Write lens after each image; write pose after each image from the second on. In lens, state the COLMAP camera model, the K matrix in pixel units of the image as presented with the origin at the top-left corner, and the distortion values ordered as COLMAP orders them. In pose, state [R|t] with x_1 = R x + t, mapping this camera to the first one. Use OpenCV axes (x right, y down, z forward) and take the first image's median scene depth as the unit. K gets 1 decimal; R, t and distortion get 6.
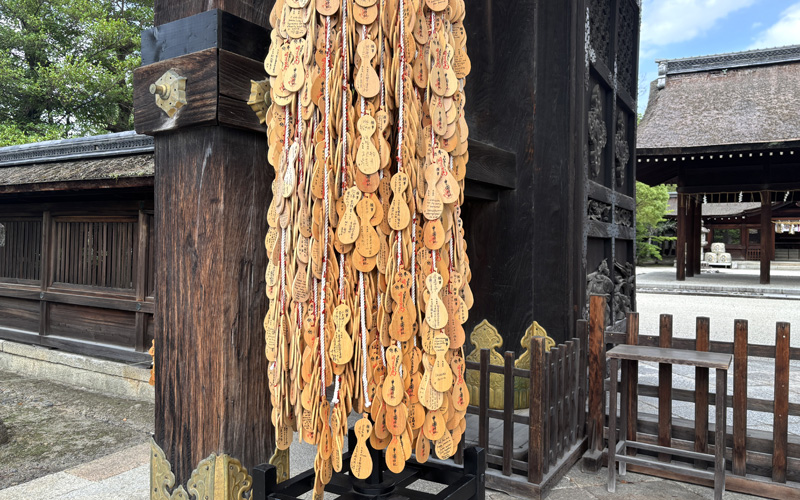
lens RADIAL K [[606.4, 0, 400.0], [0, 606.4, 250.0], [0, 0, 1]] dist [0.029376, -0.000893]
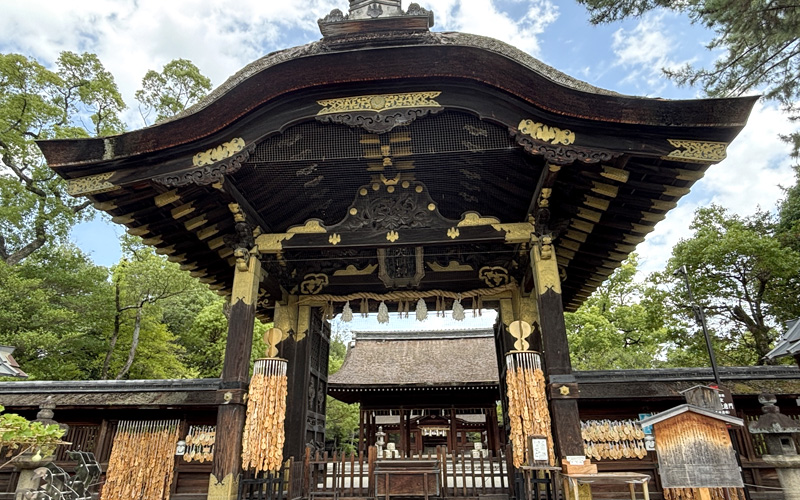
lens RADIAL K [[502.6, 0, 395.9], [0, 502.6, 235.1], [0, 0, 1]] dist [0.080017, -0.092895]
pose [[0.899307, 0.158513, 0.407580, -0.161066], [0.017657, 0.918076, -0.396012, 0.032721], [-0.436962, 0.363333, 0.822833, -0.548664]]
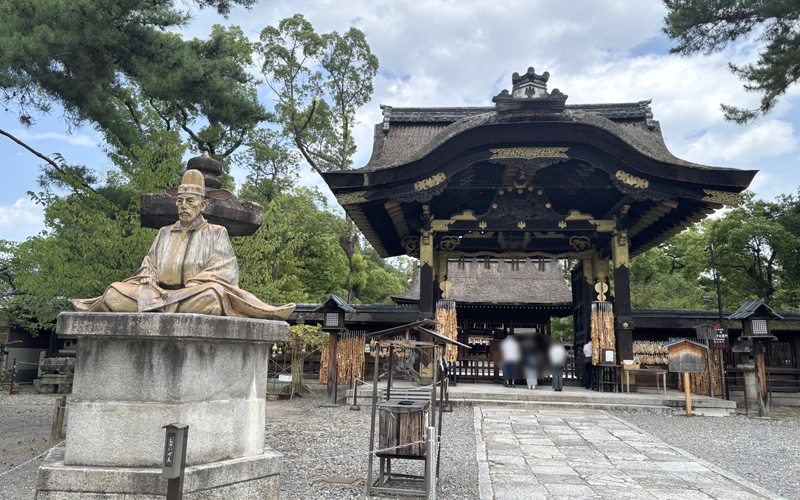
lens RADIAL K [[606.4, 0, 400.0], [0, 606.4, 250.0], [0, 0, 1]] dist [0.029376, -0.000893]
pose [[0.902530, 0.089756, 0.421170, -0.652354], [-0.013289, 0.983376, -0.181093, 0.047377], [-0.430423, 0.157845, 0.888719, -0.998073]]
